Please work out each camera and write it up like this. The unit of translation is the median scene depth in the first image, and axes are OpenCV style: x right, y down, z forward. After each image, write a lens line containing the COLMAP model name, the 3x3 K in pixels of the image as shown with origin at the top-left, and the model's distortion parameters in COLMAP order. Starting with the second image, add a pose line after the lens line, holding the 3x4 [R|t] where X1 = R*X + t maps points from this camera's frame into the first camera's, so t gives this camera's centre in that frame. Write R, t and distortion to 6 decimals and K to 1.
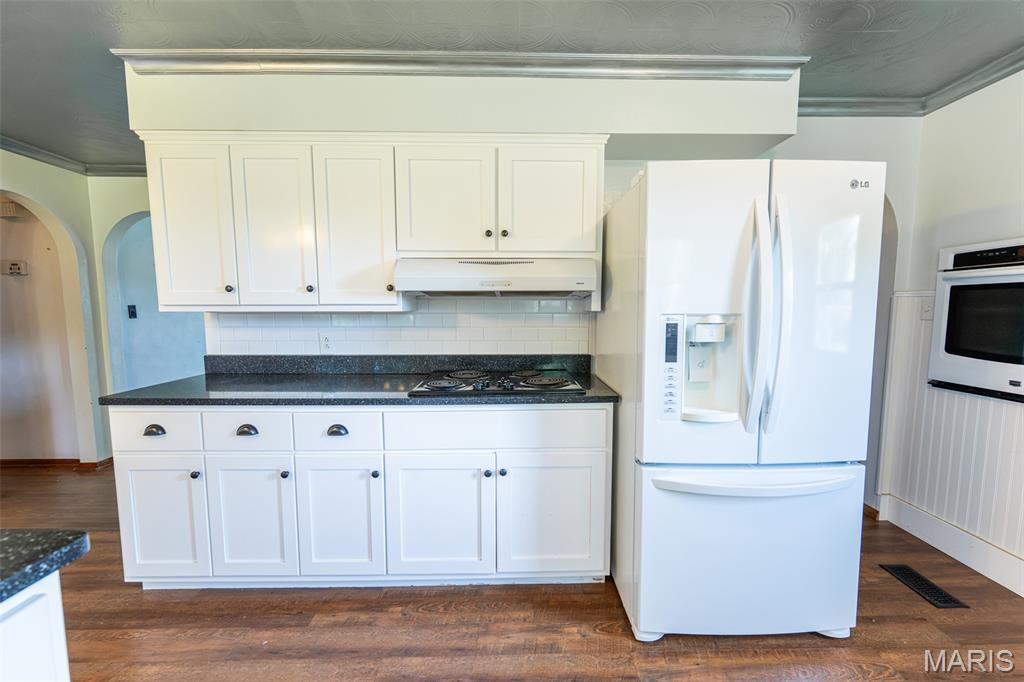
lens RADIAL K [[399.9, 0, 516.4], [0, 399.9, 344.5], [0, 0, 1]] dist [-0.000905, -0.000223]
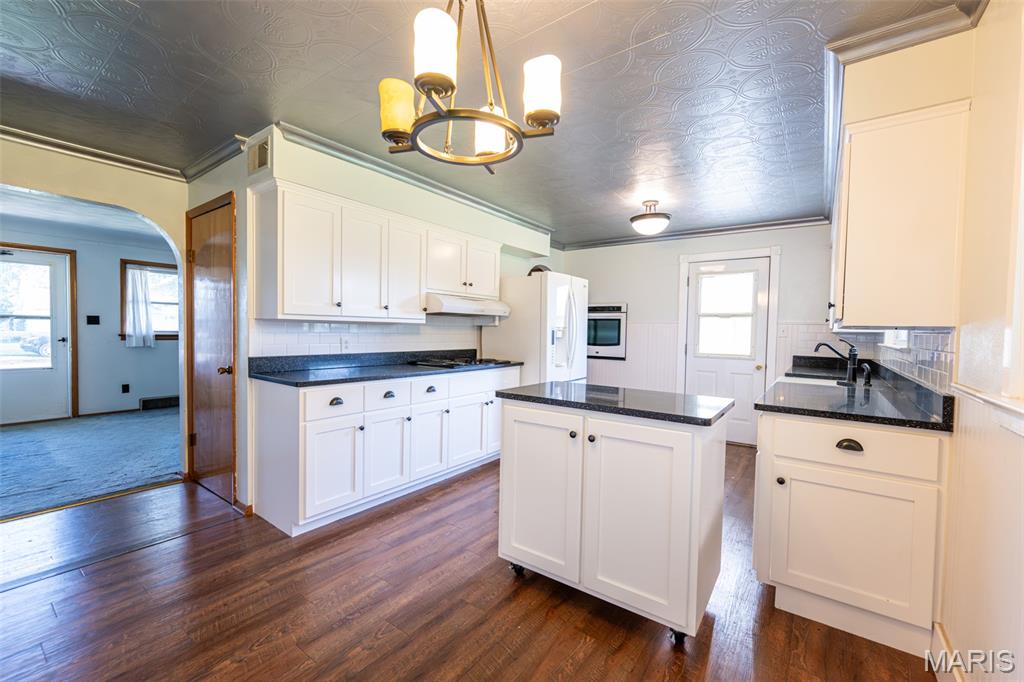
lens RADIAL K [[401.2, 0, 509.9], [0, 401.2, 342.7], [0, 0, 1]] dist [0.002151, 0.000137]
pose [[0.626976, -0.013353, 0.778924, -1.471303], [0.050654, 0.998436, -0.023657, 0.061761], [-0.777390, 0.054288, 0.626672, -0.364434]]
